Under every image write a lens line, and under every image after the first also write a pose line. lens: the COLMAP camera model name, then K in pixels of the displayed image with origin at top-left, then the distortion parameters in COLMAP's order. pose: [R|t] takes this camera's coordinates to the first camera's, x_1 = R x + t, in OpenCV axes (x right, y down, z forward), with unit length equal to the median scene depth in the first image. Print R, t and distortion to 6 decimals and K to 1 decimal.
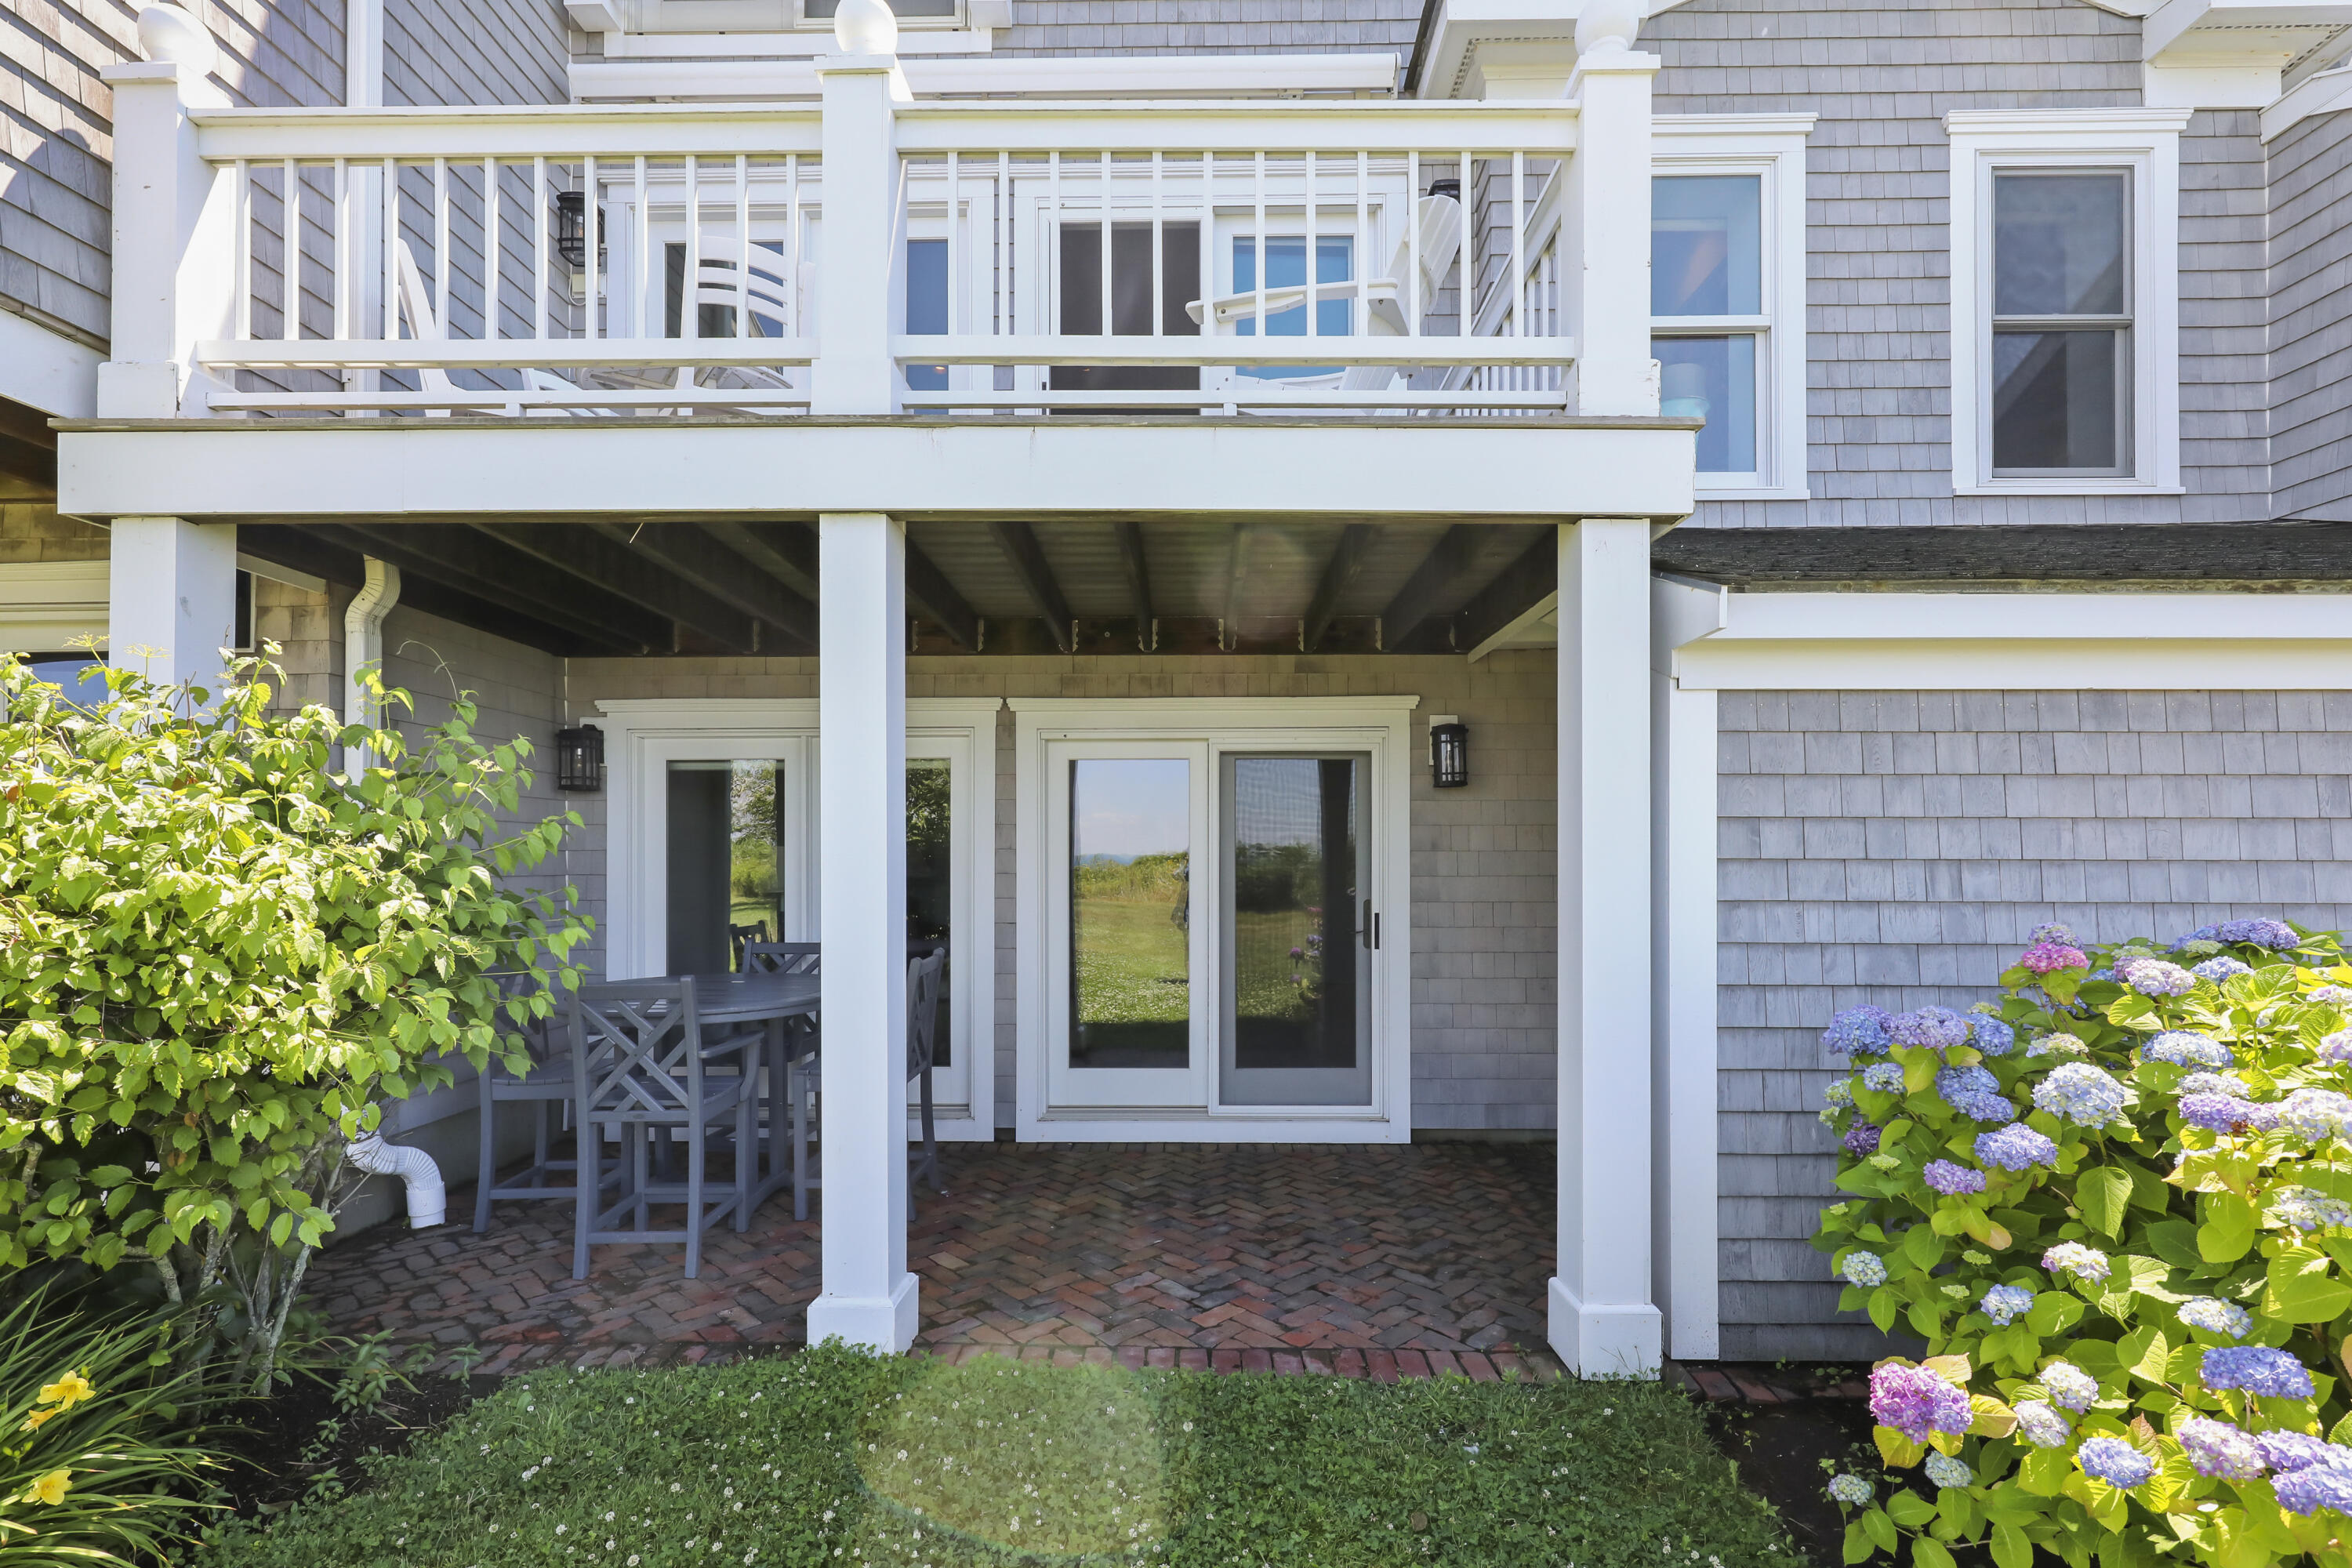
lens RADIAL K [[1074.1, 0, 1181.6], [0, 1074.1, 802.4], [0, 0, 1]] dist [0.002011, -0.000384]
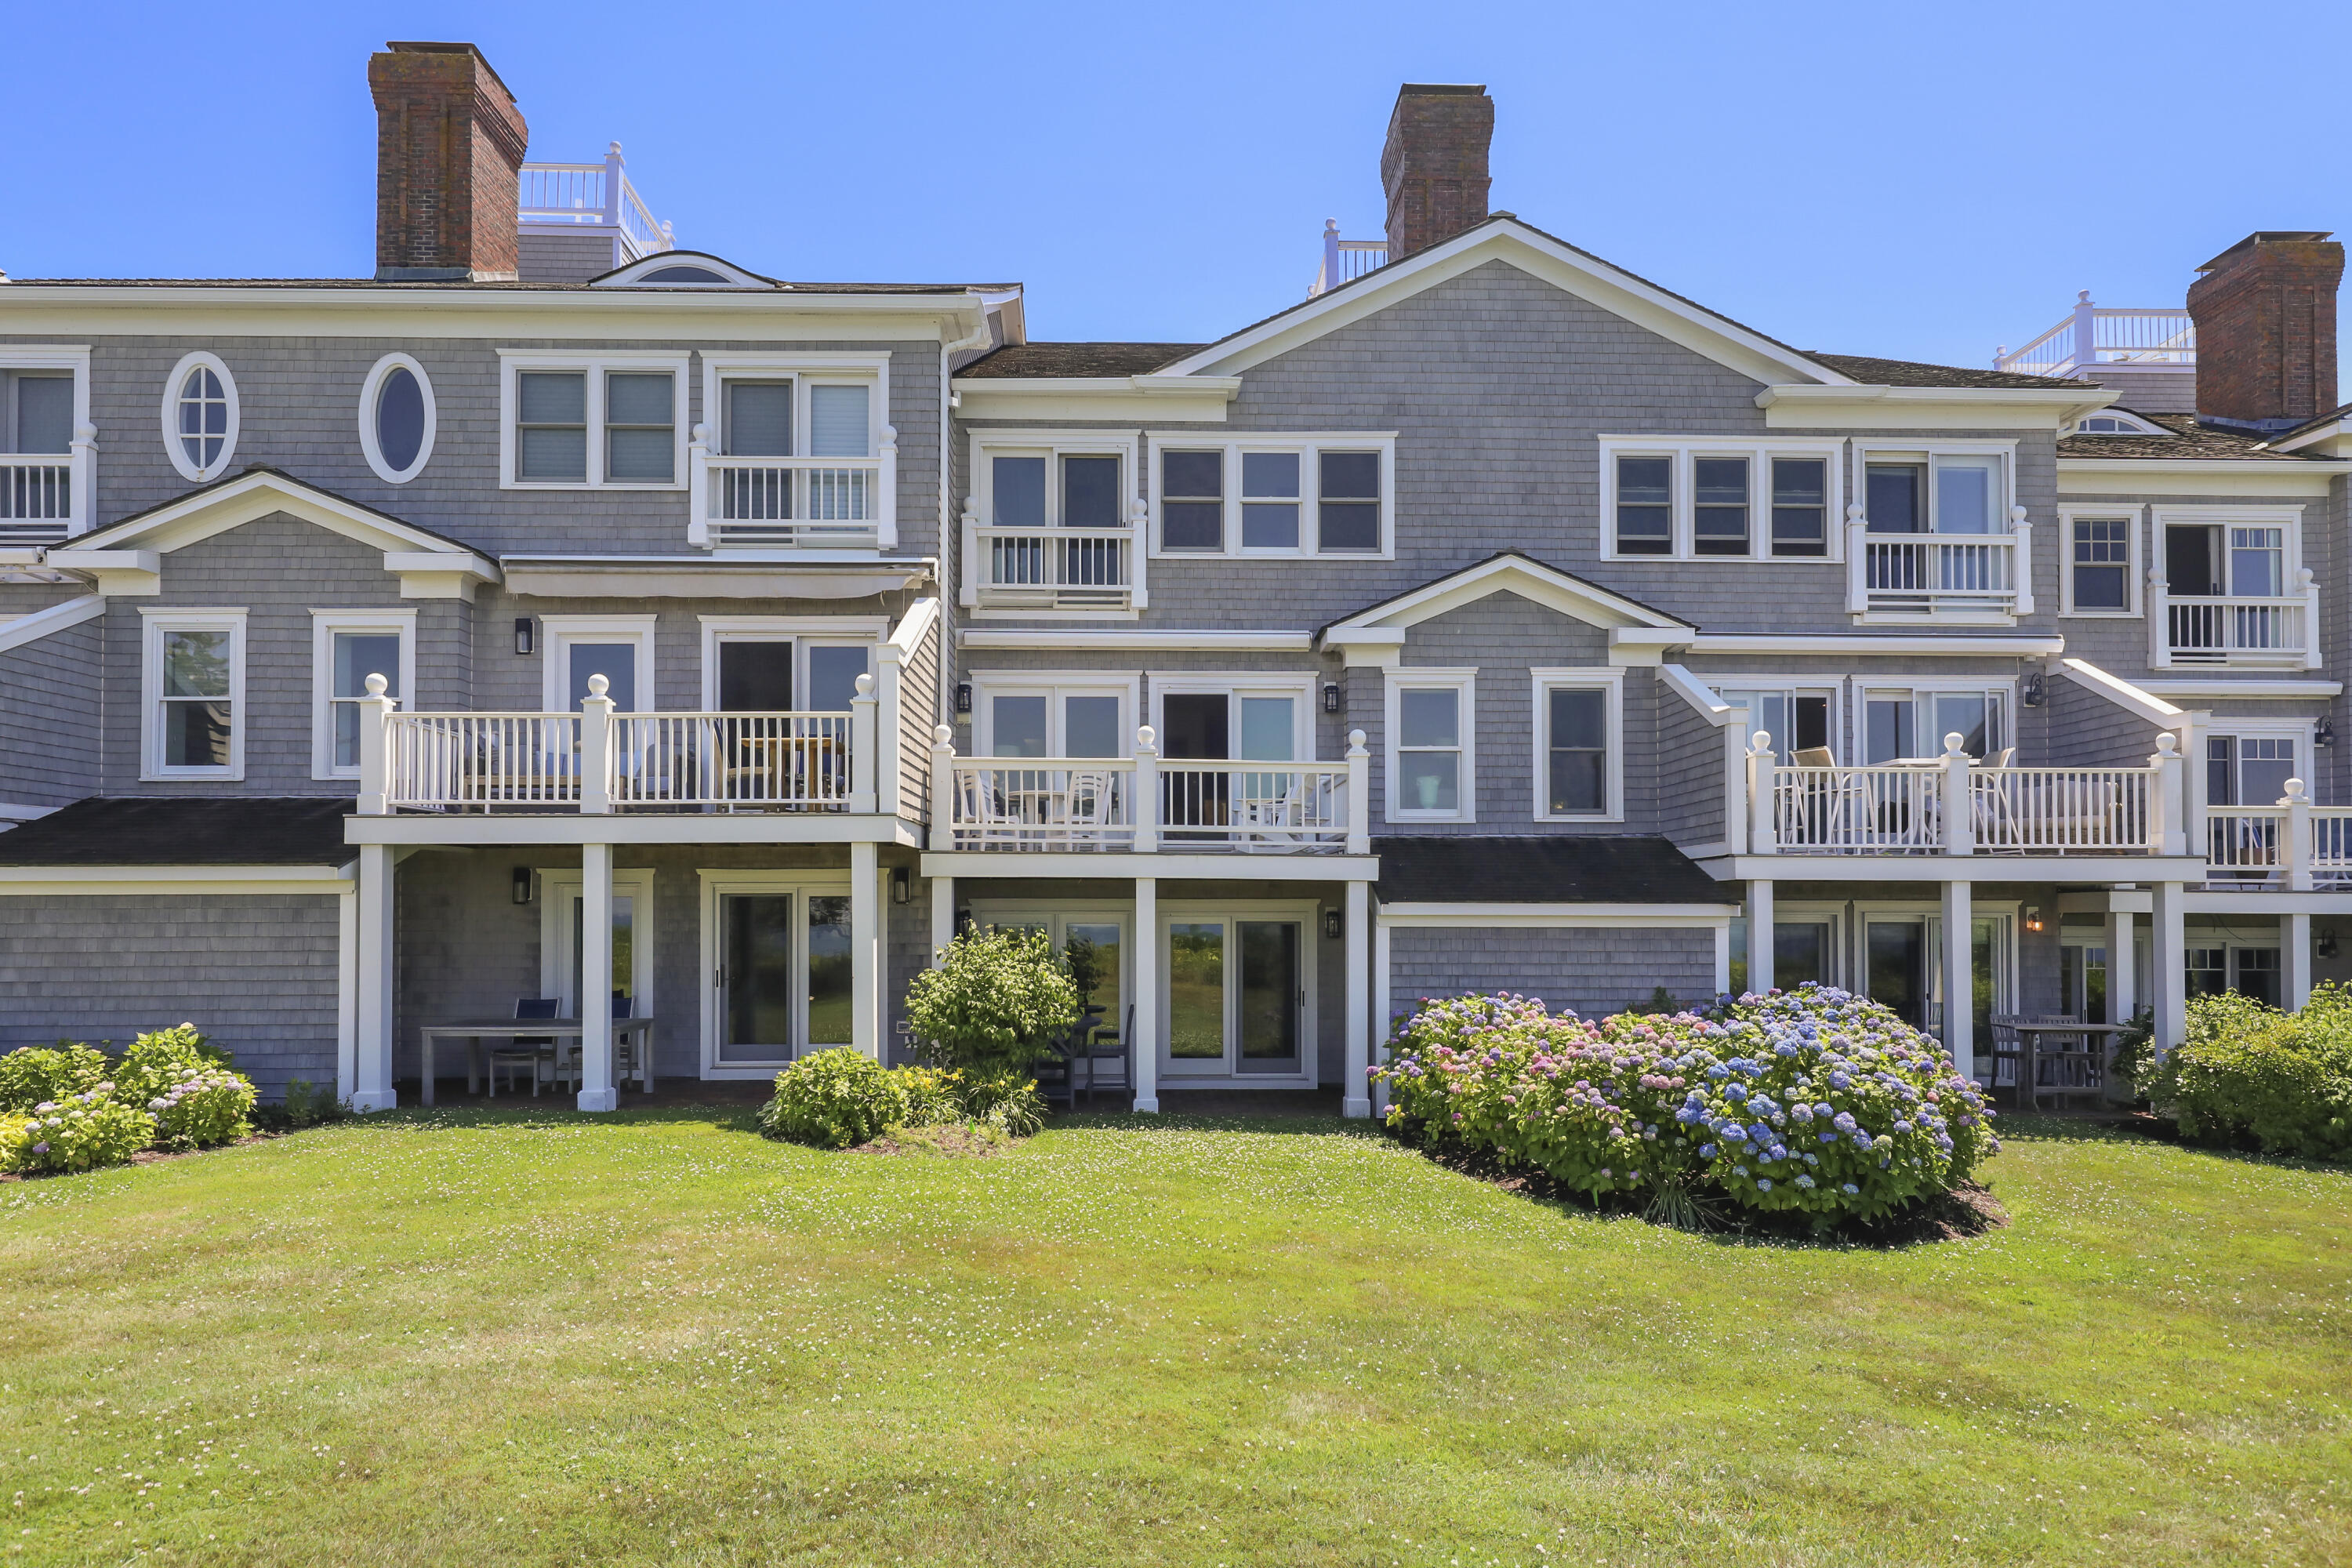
lens RADIAL K [[1481.0, 0, 1176.0], [0, 1481.0, 784.0], [0, 0, 1]] dist [0.001072, 0.000062]
pose [[0.999279, 0.003668, 0.037801, -0.234125], [-0.002274, 0.999317, -0.036872, -0.243269], [-0.037911, 0.036760, 0.998605, -2.370023]]
